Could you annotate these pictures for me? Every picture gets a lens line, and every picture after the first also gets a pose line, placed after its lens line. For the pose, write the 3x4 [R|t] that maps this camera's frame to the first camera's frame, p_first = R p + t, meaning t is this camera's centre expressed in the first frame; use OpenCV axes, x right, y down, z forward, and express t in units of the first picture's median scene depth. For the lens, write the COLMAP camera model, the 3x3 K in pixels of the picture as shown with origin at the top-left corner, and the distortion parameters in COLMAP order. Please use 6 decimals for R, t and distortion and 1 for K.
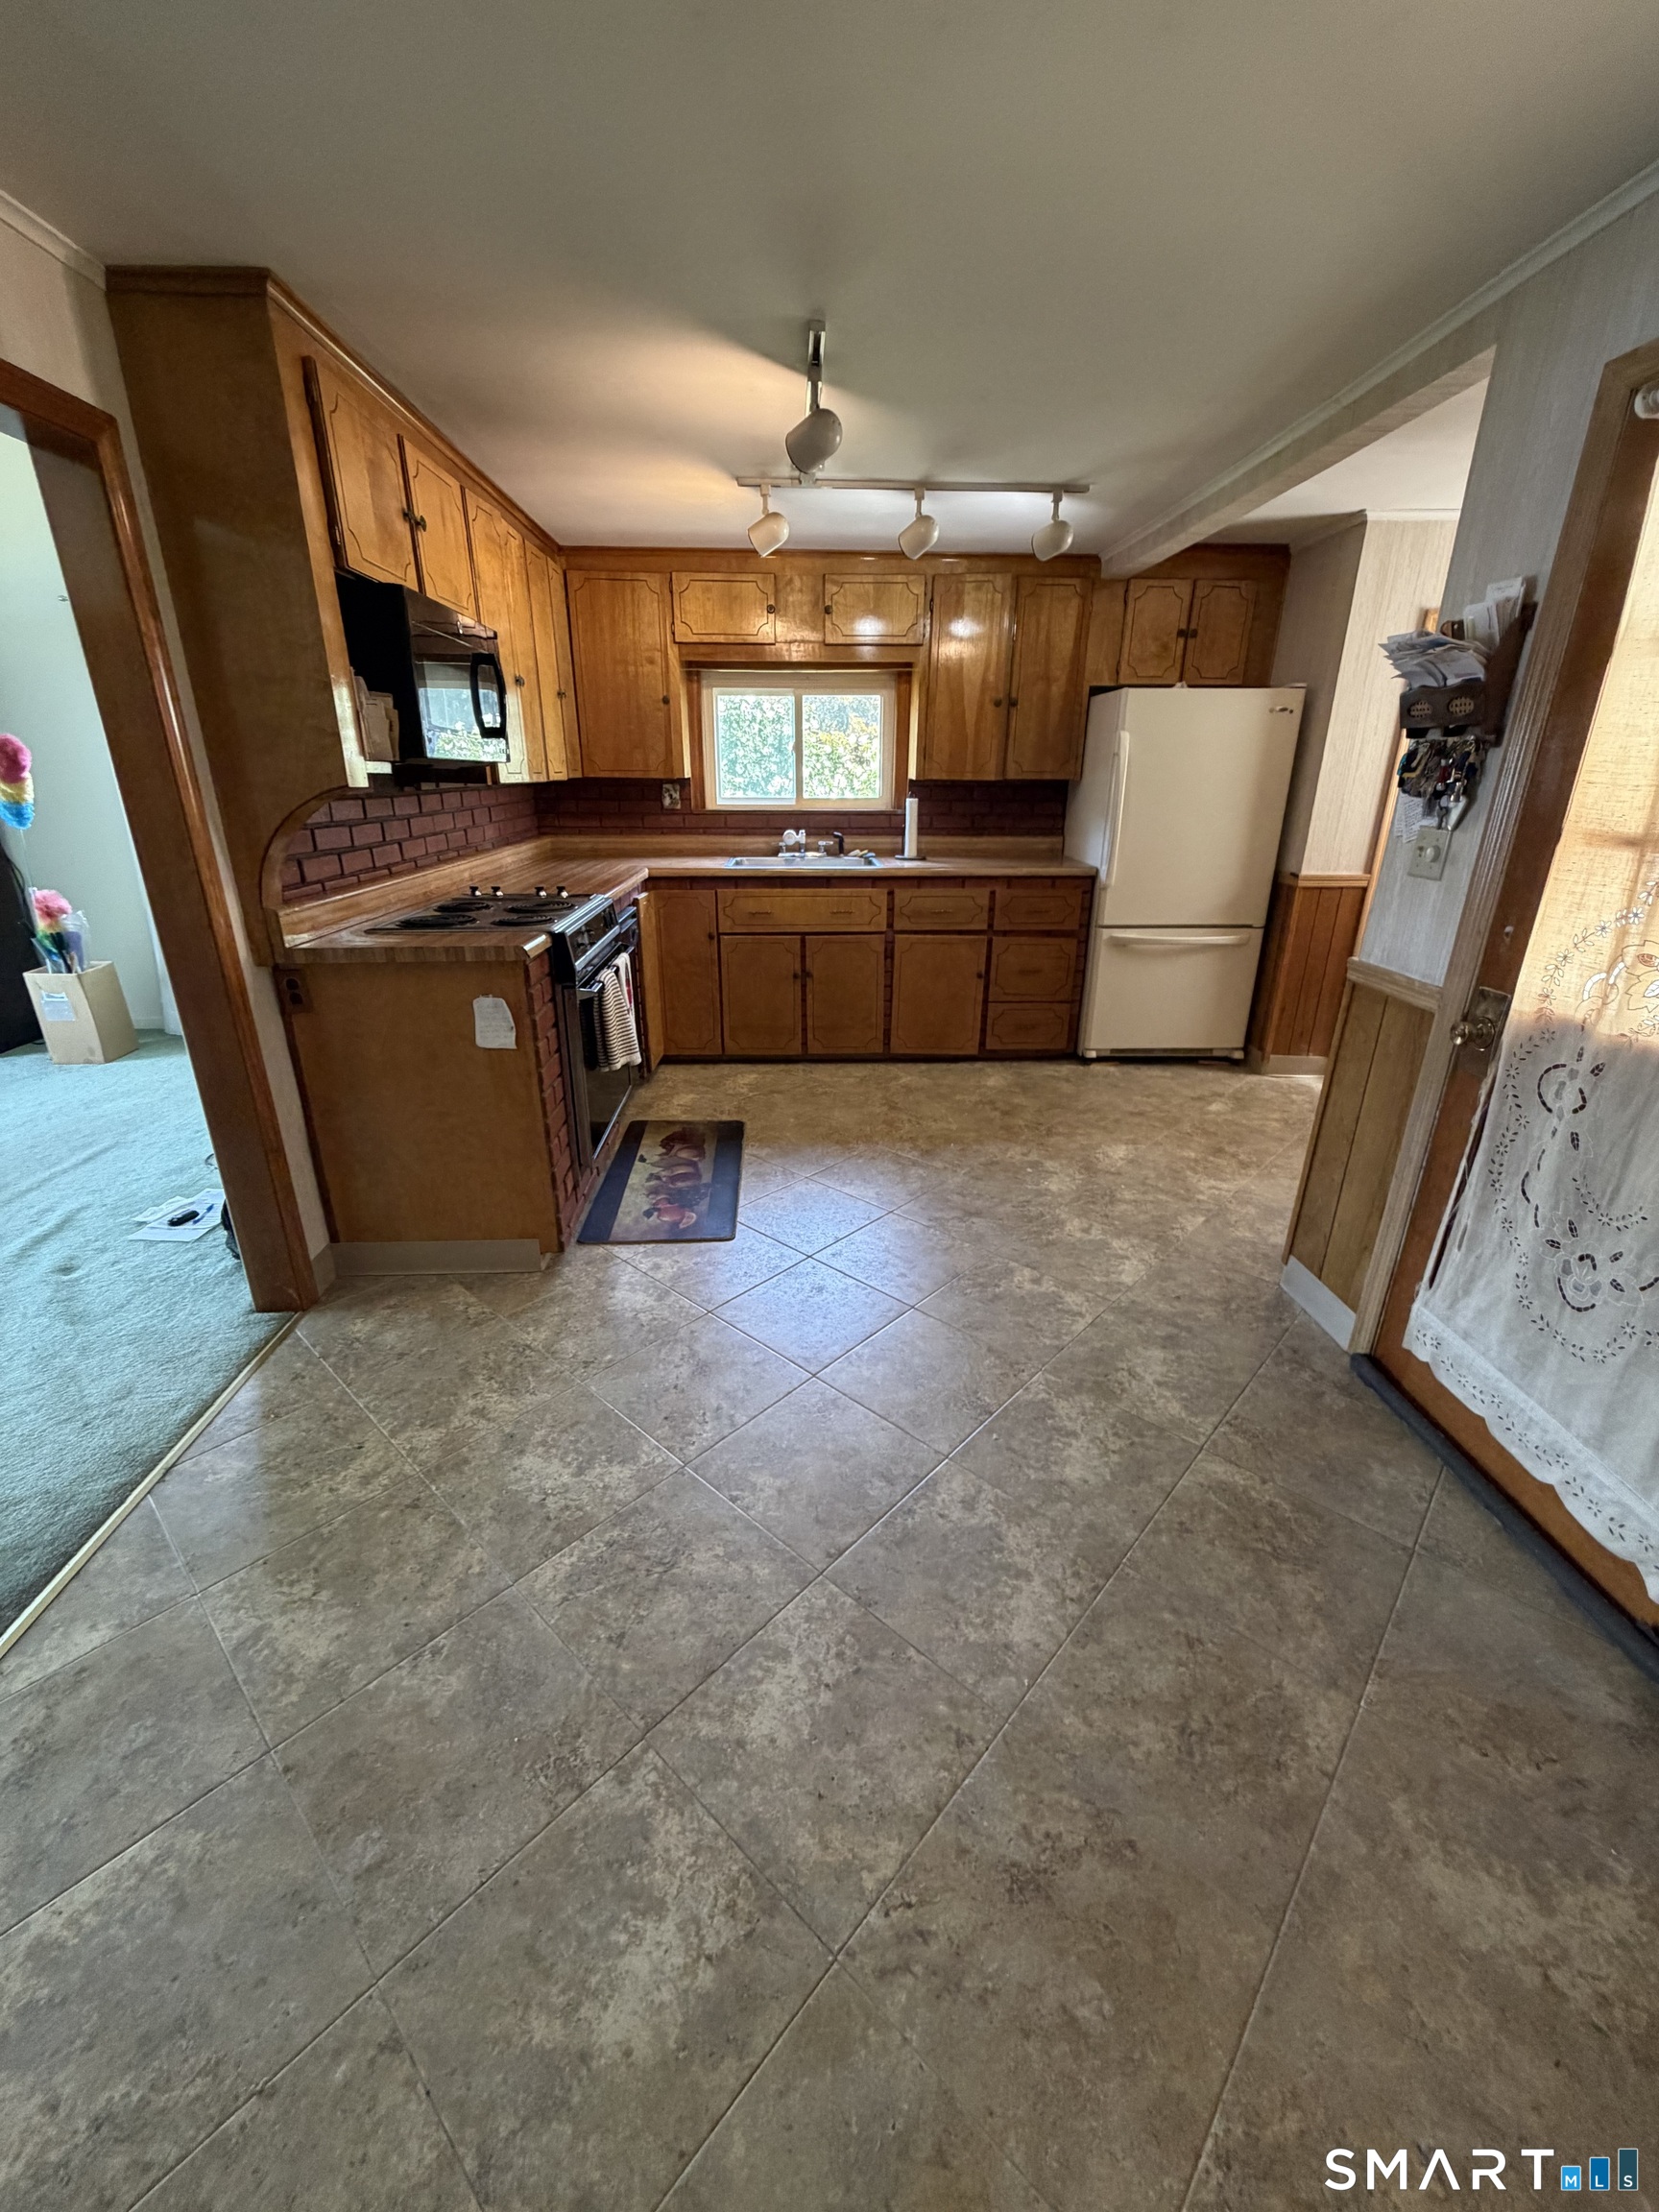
lens RADIAL K [[881.8, 0, 832.0], [0, 881.8, 1105.6], [0, 0, 1]] dist [-0.000154, 0.000024]
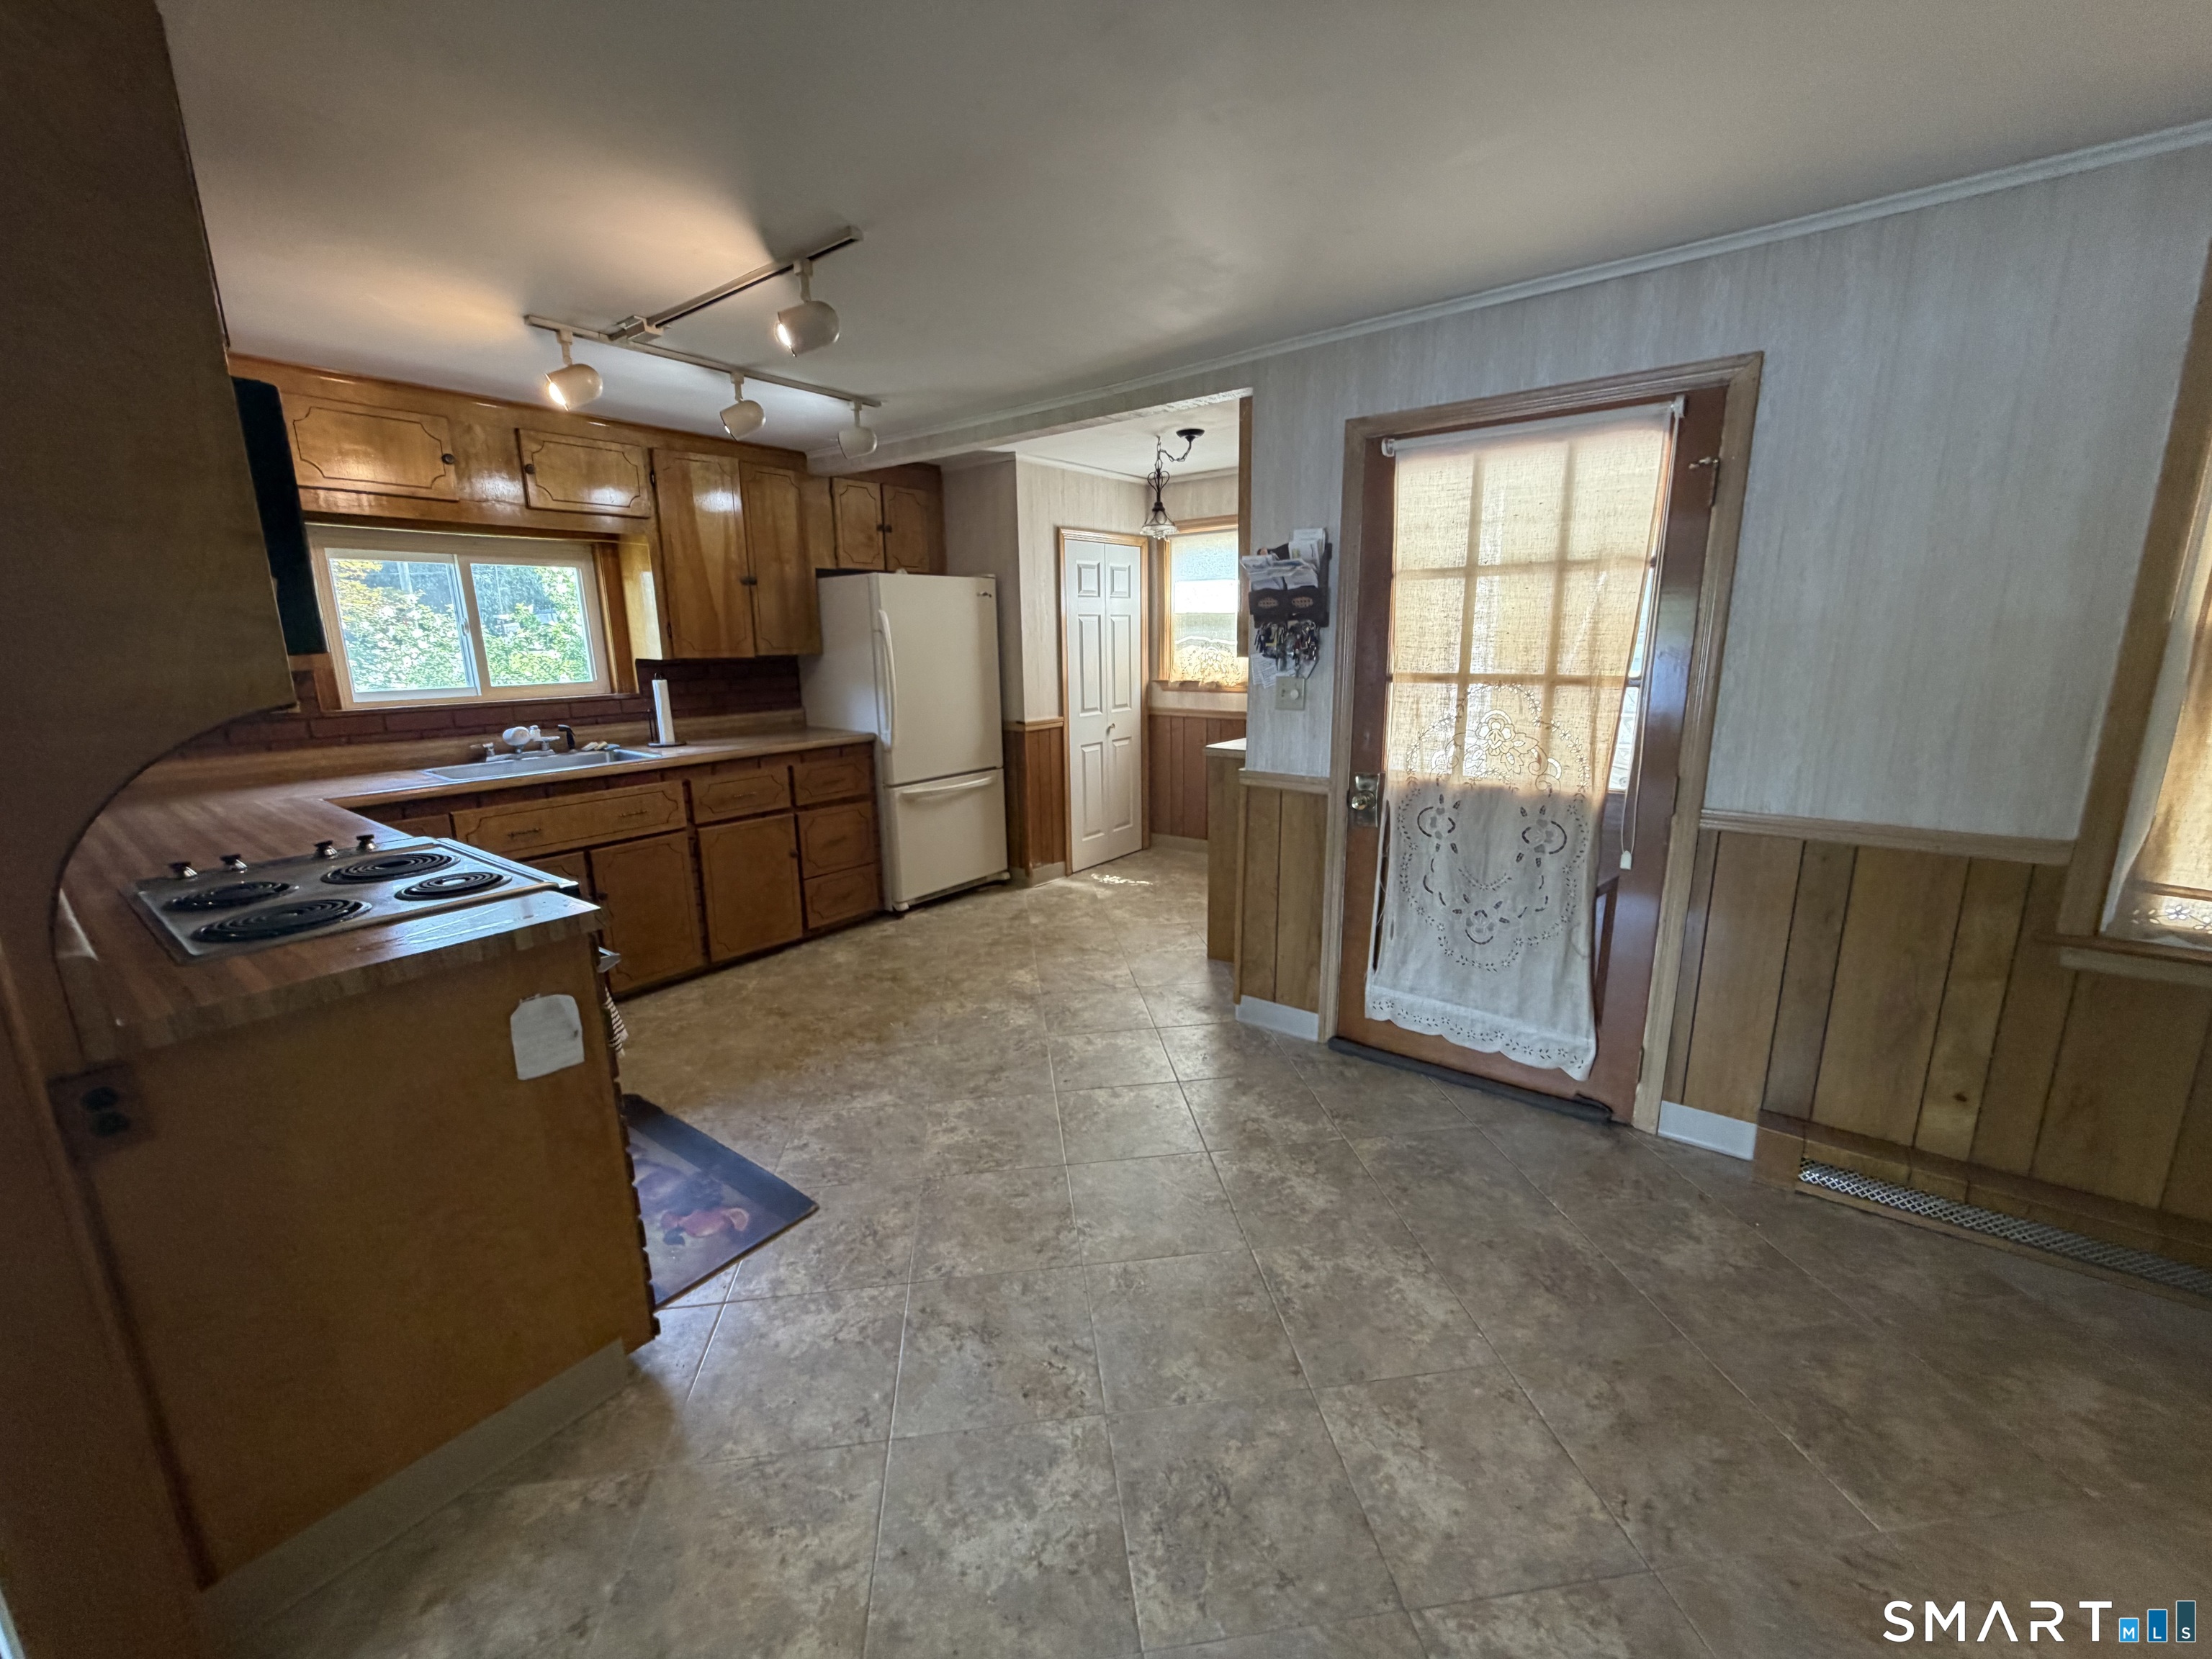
lens RADIAL K [[881.8, 0, 1106.0], [0, 881.8, 829.5], [0, 0, 1]] dist [-0.000154, 0.000024]
pose [[0.642118, -0.179859, 0.745208, -0.449844], [0.289310, 0.957060, -0.018298, -0.083573], [-0.709918, 0.227346, 0.666581, 0.177619]]
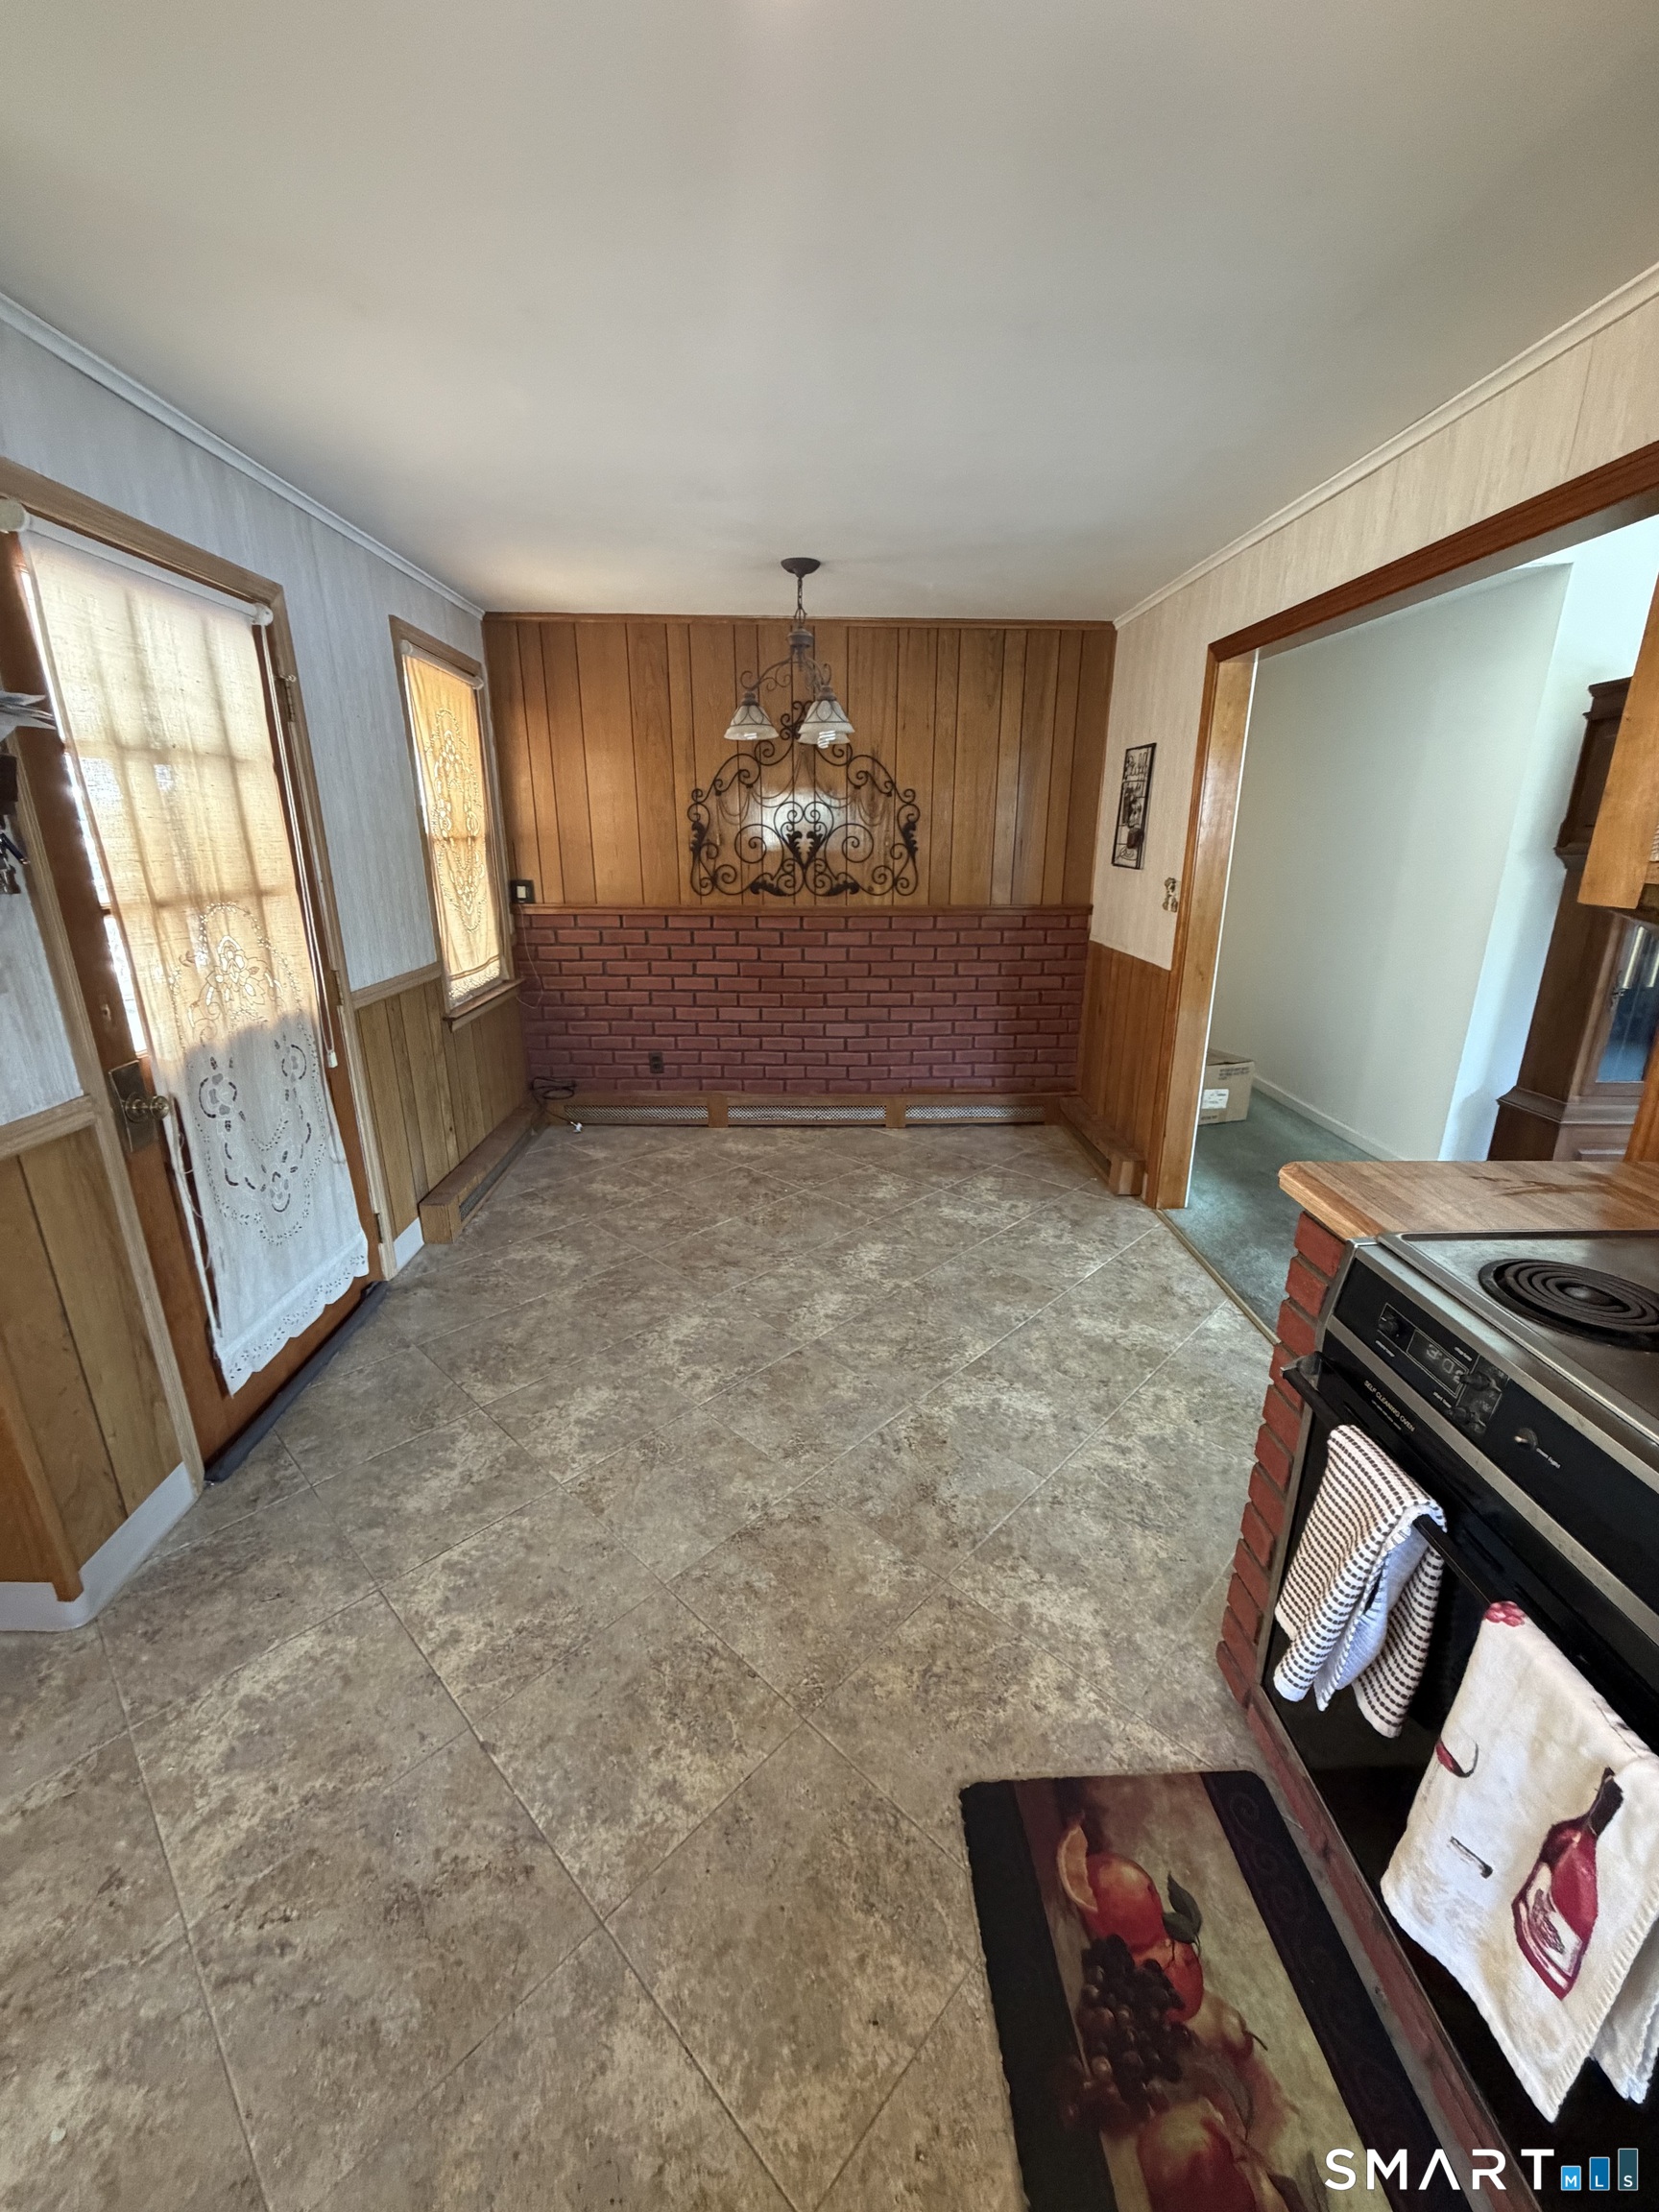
lens RADIAL K [[870.0, 0, 826.8], [0, 870.0, 1100.3], [0, 0, 1]] dist [-0.000584, -0.000074]
pose [[-0.999742, -0.014354, 0.017616, -0.038834], [-0.000381, 0.785718, 0.618584, -0.424954], [-0.022720, 0.618418, -0.785521, 1.064196]]
